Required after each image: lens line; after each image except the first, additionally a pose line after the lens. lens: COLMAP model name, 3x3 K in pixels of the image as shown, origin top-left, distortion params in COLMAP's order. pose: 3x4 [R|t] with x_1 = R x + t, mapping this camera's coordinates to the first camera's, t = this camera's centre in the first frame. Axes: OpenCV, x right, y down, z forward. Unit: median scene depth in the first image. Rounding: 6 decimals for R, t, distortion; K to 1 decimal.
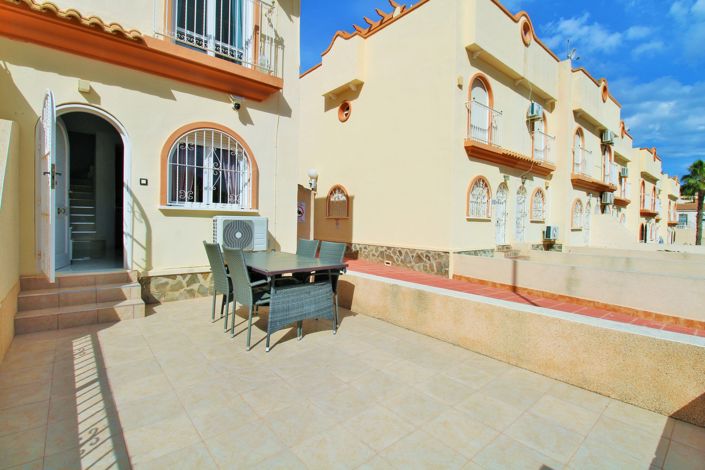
lens RADIAL K [[329.3, 0, 353.5], [0, 329.3, 229.4], [0, 0, 1]] dist [-0.003108, -0.001316]
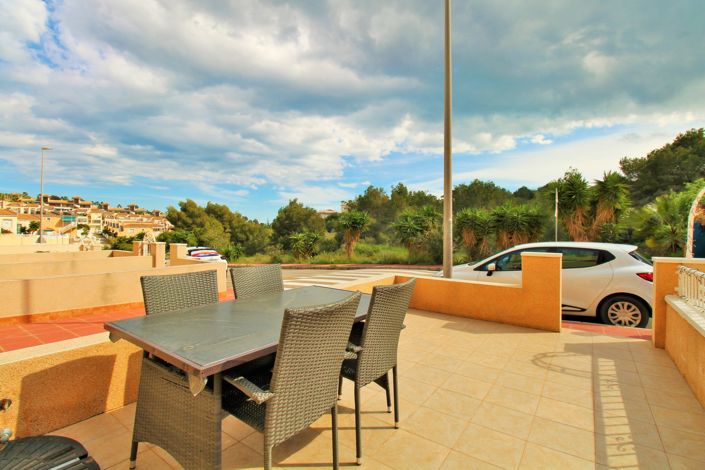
lens RADIAL K [[329.3, 0, 353.5], [0, 329.3, 229.4], [0, 0, 1]] dist [-0.003108, -0.001316]
pose [[-0.233080, -0.013264, 0.972367, -0.586609], [0.005908, 0.999869, 0.015055, -0.033265], [-0.972440, 0.009254, -0.232971, 0.757481]]
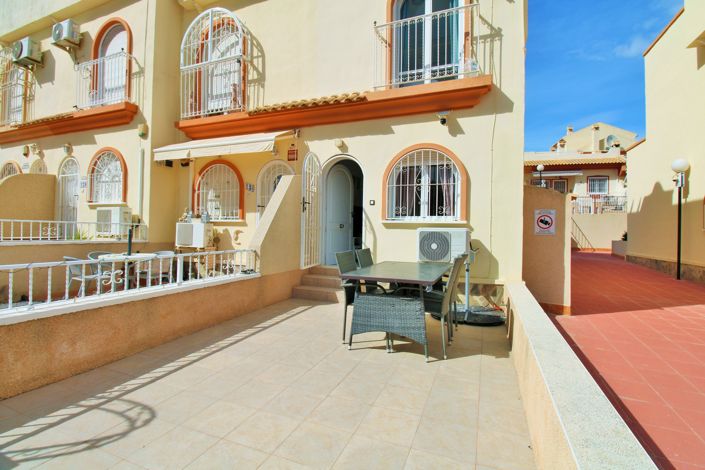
lens RADIAL K [[329.3, 0, 353.5], [0, 329.3, 229.4], [0, 0, 1]] dist [-0.003108, -0.001316]
pose [[0.466529, -0.012159, -0.884422, 0.433972], [-0.030292, 0.999099, -0.029714, 0.002568], [0.883987, 0.040653, 0.465741, 0.294786]]
